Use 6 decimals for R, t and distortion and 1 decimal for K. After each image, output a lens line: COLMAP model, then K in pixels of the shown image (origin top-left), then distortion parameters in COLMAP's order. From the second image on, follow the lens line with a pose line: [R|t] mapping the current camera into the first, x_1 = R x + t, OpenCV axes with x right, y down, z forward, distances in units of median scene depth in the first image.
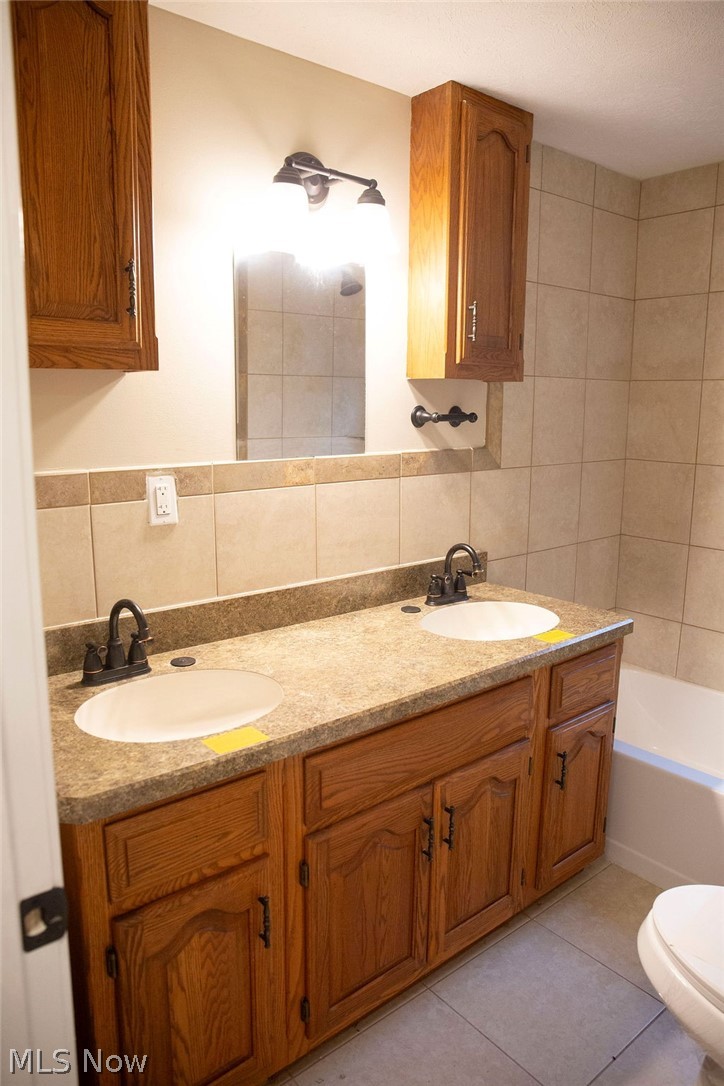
lens RADIAL K [[723.3, 0, 362.0], [0, 723.3, 543.0], [0, 0, 1]] dist [-0.030007, -0.004325]
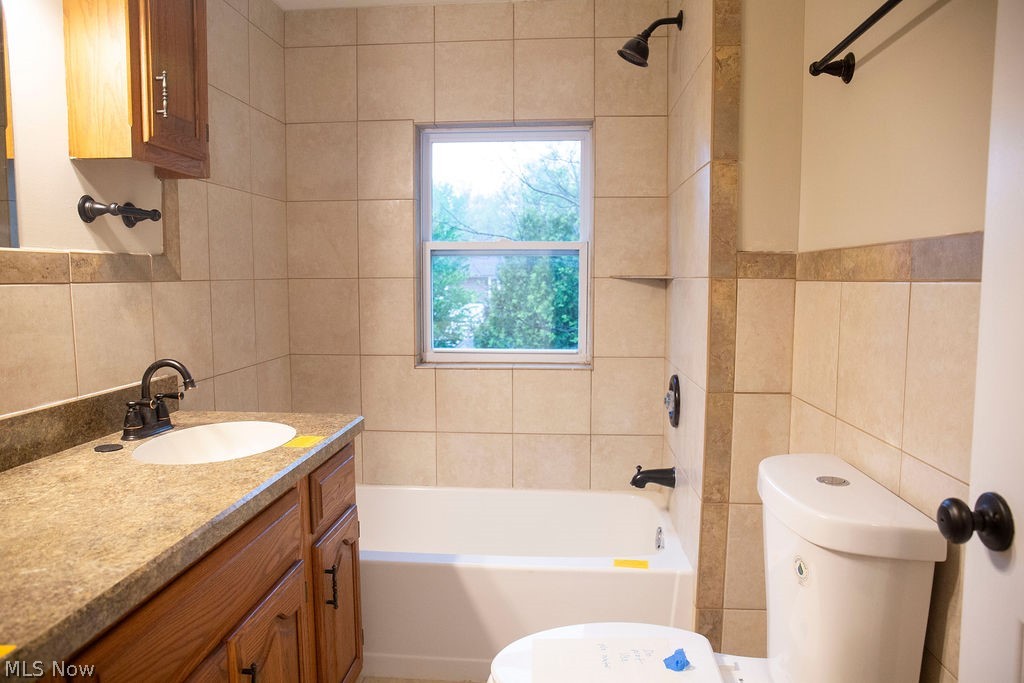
lens RADIAL K [[678.5, 0, 480.6], [0, 678.5, 339.5], [0, 0, 1]] dist [-0.101495, 0.105642]
pose [[0.727623, -0.067659, 0.682632, -0.120172], [0.131190, 0.990481, -0.041665, 0.058409], [-0.673315, 0.119871, 0.729573, 0.196290]]
